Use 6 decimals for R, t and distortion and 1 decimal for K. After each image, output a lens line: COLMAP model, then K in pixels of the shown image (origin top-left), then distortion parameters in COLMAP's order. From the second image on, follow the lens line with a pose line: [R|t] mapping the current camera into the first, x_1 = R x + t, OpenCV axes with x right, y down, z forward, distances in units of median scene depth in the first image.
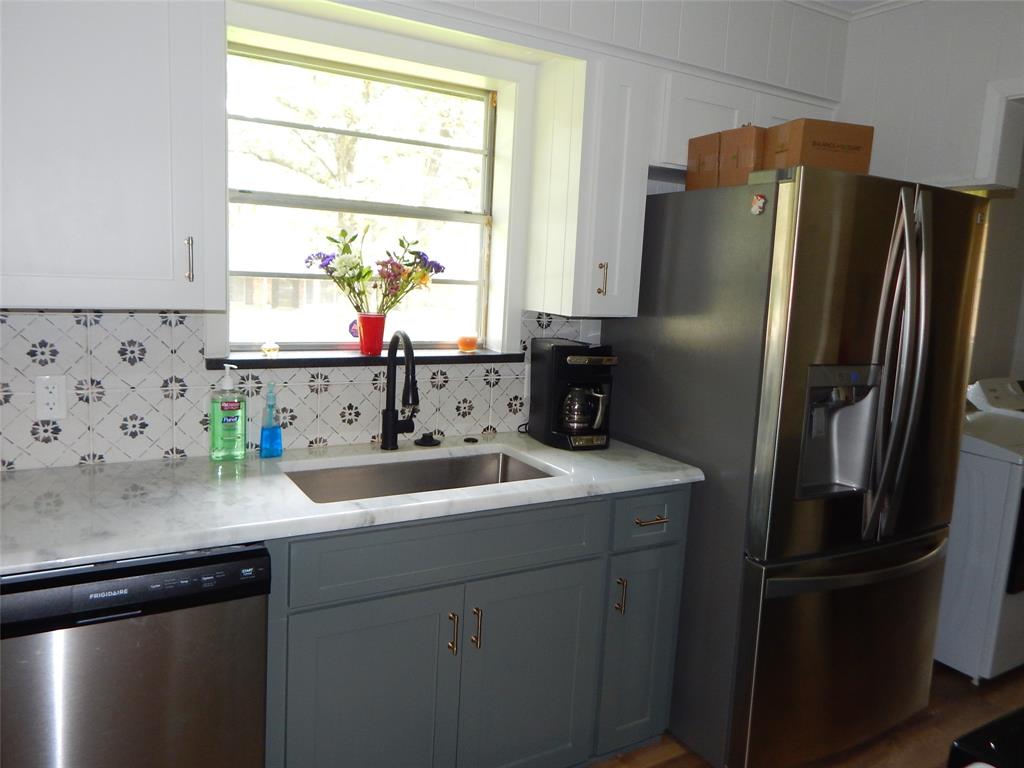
lens RADIAL K [[756.7, 0, 516.6], [0, 756.7, 379.5], [0, 0, 1]] dist [0.025668, -0.033210]
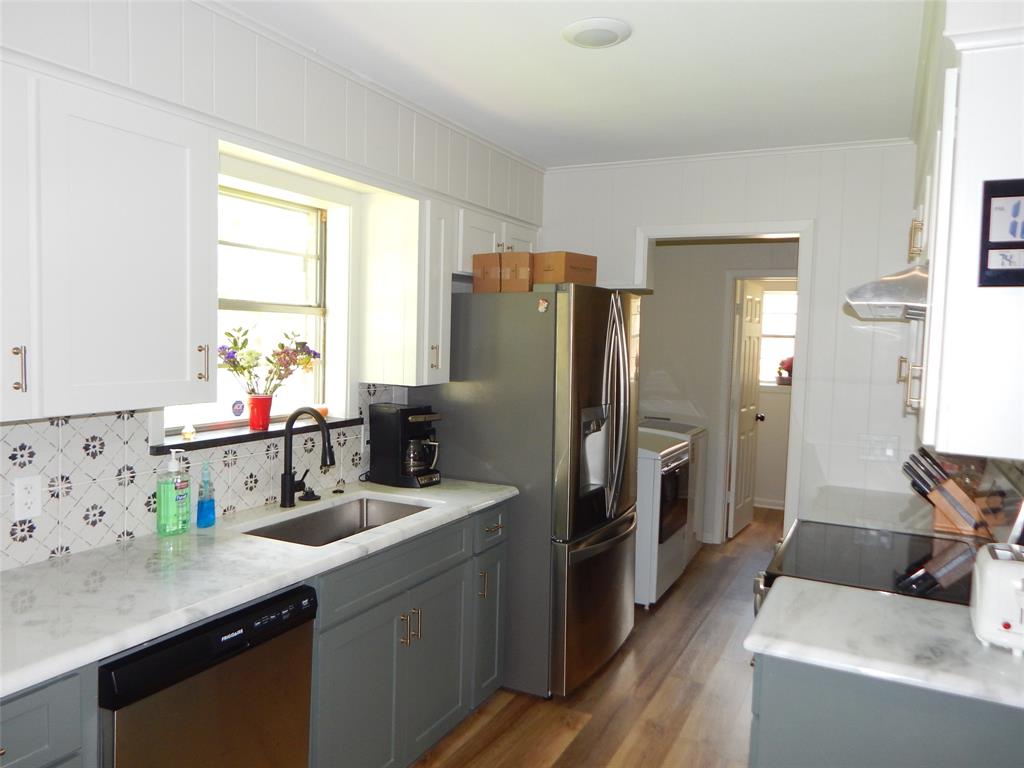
lens RADIAL K [[756.7, 0, 516.6], [0, 756.7, 379.5], [0, 0, 1]] dist [0.025668, -0.033210]
pose [[0.840089, -0.060520, 0.539063, -0.541985], [0.095332, 0.994762, -0.036888, -0.031755], [-0.534006, 0.082379, 0.841458, -0.231803]]
